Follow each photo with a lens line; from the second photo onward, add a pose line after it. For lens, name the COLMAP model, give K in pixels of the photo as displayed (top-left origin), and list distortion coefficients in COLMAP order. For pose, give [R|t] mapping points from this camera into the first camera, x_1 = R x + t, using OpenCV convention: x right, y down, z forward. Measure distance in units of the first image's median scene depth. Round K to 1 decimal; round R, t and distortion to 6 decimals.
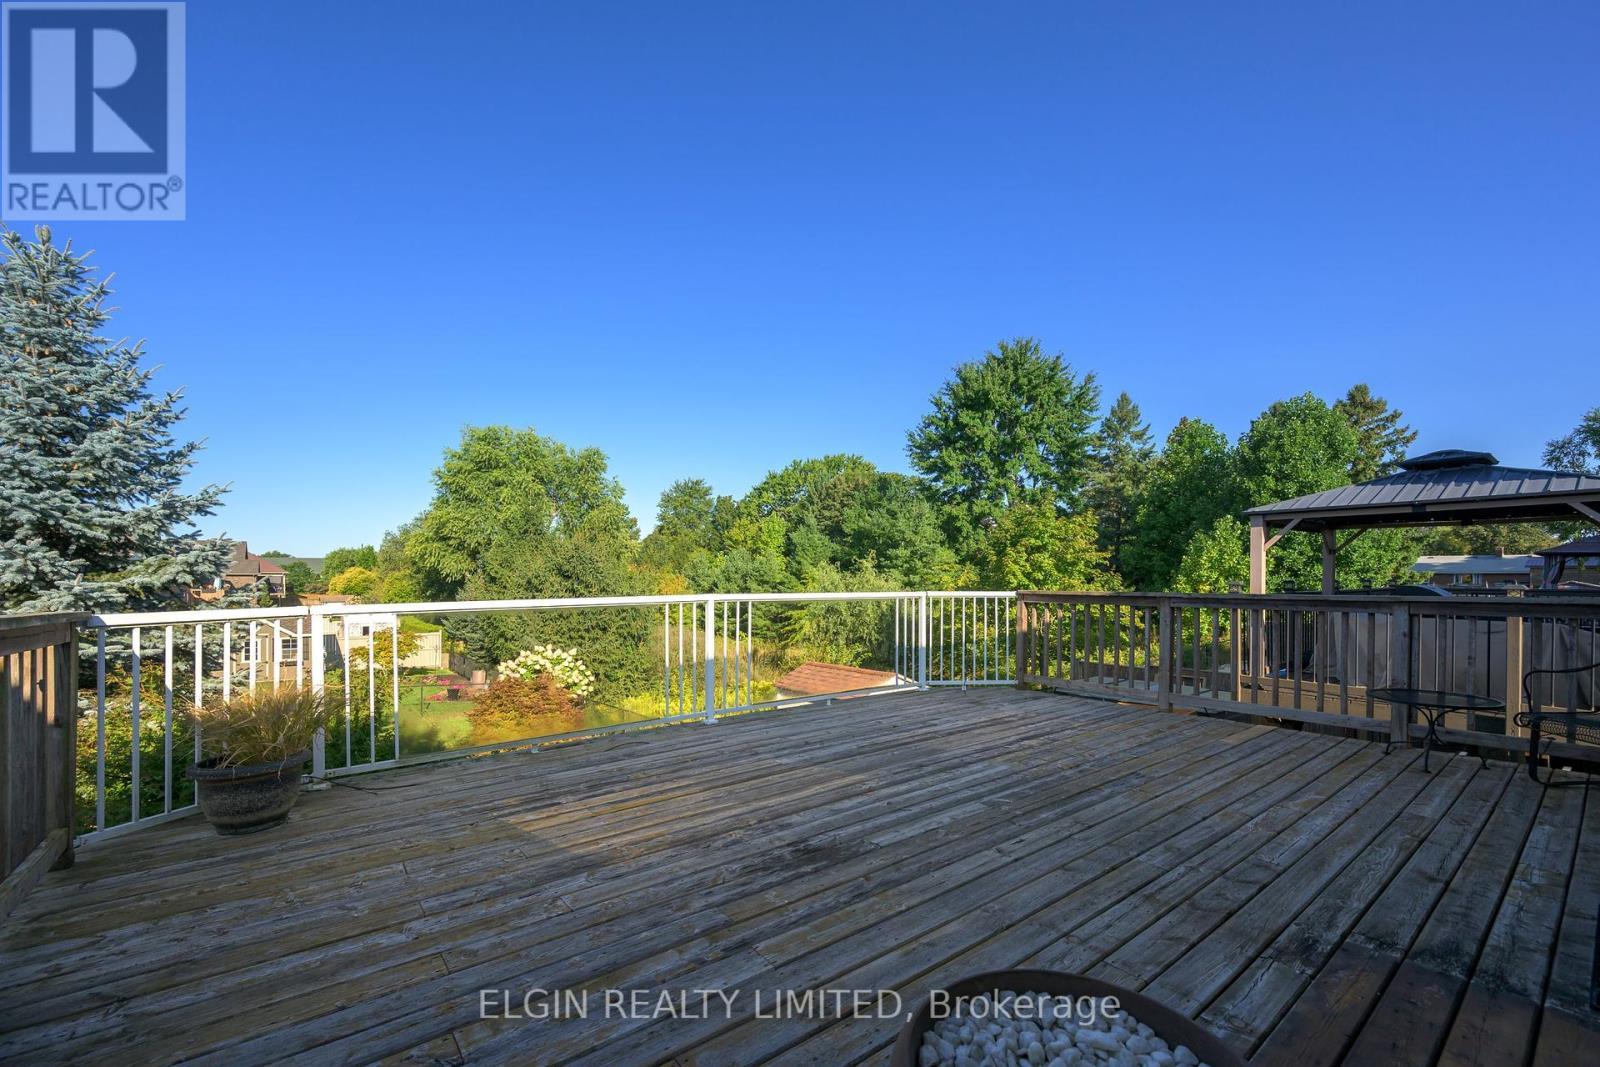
lens RADIAL K [[625.7, 0, 776.8], [0, 625.7, 586.4], [0, 0, 1]] dist [-0.000959, -0.000328]
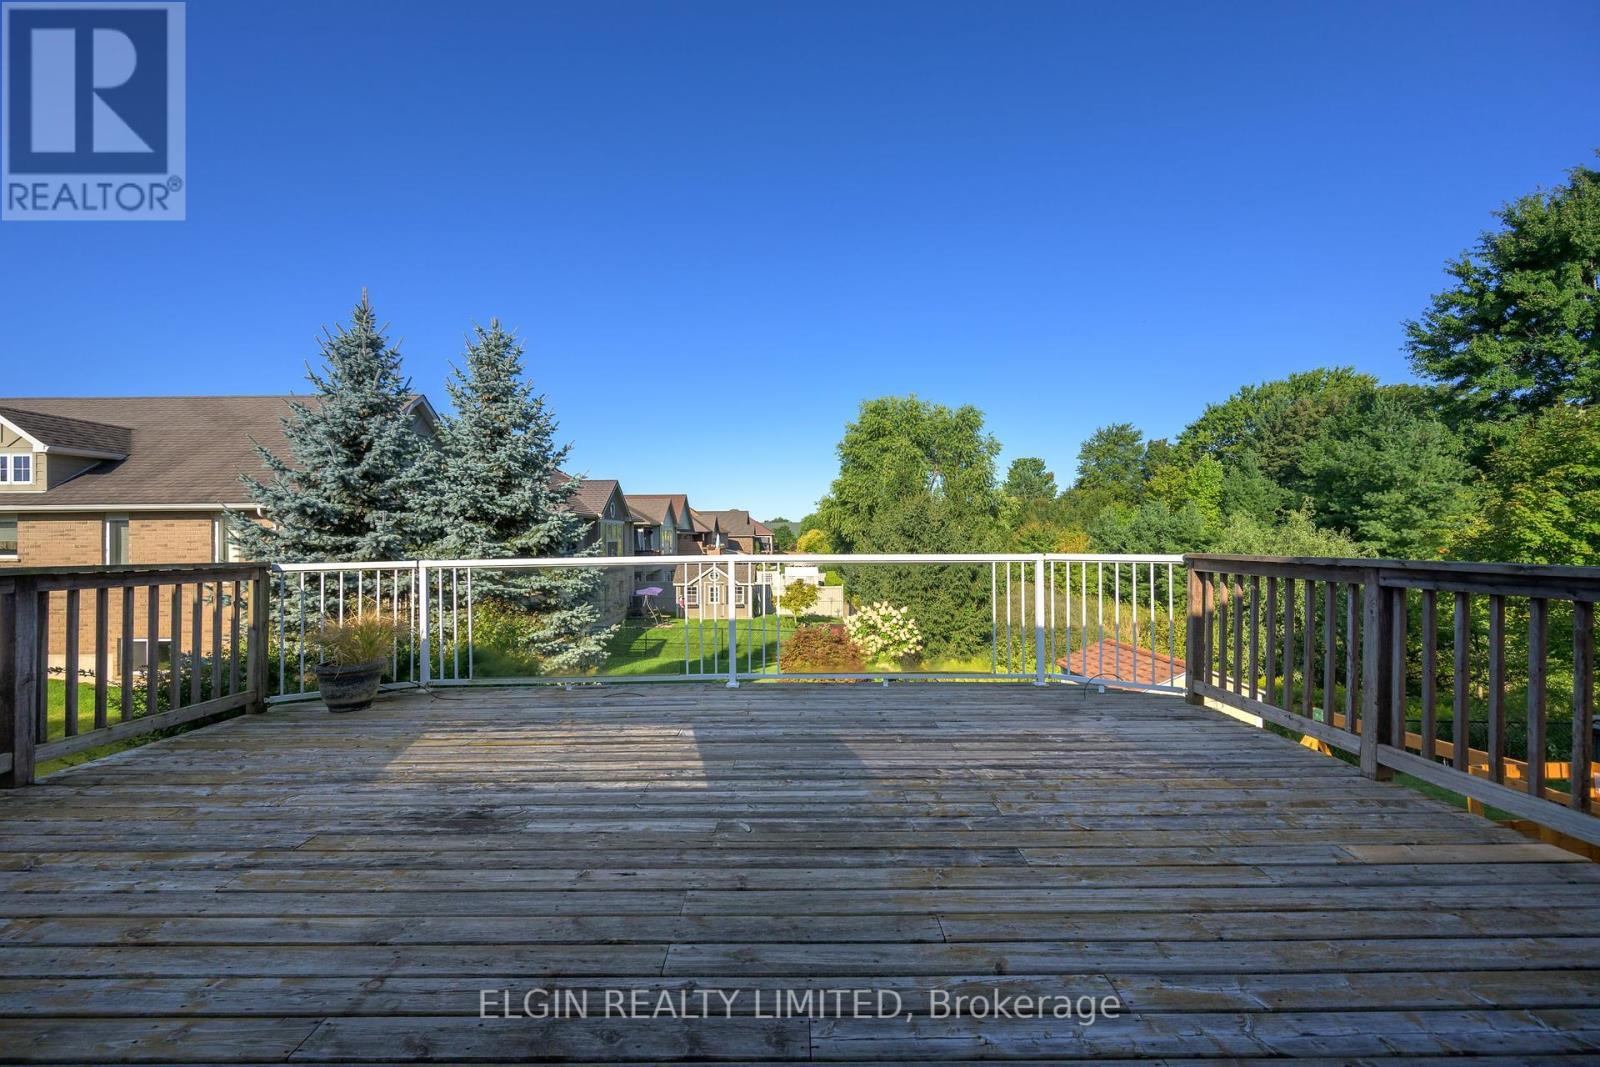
lens RADIAL K [[625.7, 0, 781.8], [0, 625.7, 542.5], [0, 0, 1]] dist [-0.000959, -0.000328]
pose [[0.803819, -0.002755, -0.594867, 0.152095], [0.000026, 0.999989, -0.004596, -0.000728], [0.594874, 0.003679, 0.803811, 0.072537]]
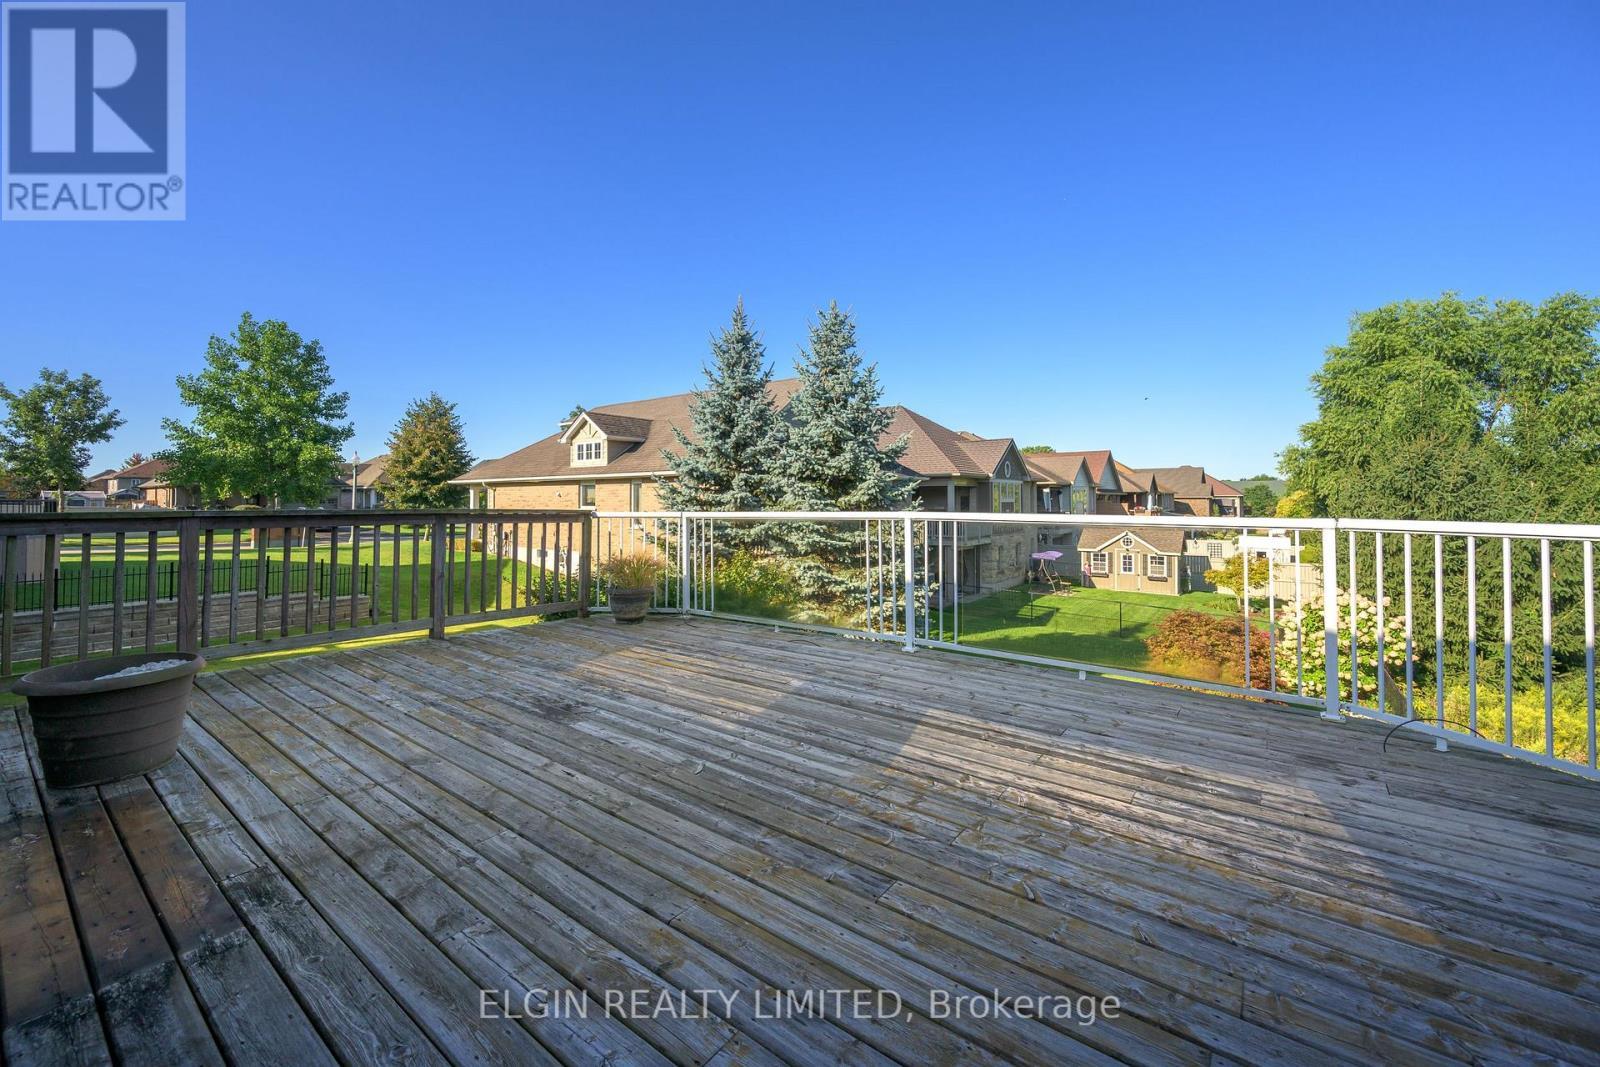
lens RADIAL K [[625.7, 0, 781.5], [0, 625.7, 488.9], [0, 0, 1]] dist [-0.000959, -0.000328]
pose [[0.288684, -0.017791, -0.957259, 0.205539], [-0.012837, 0.999666, -0.022450, 0.000602], [0.957338, 0.018769, 0.288359, 0.153955]]
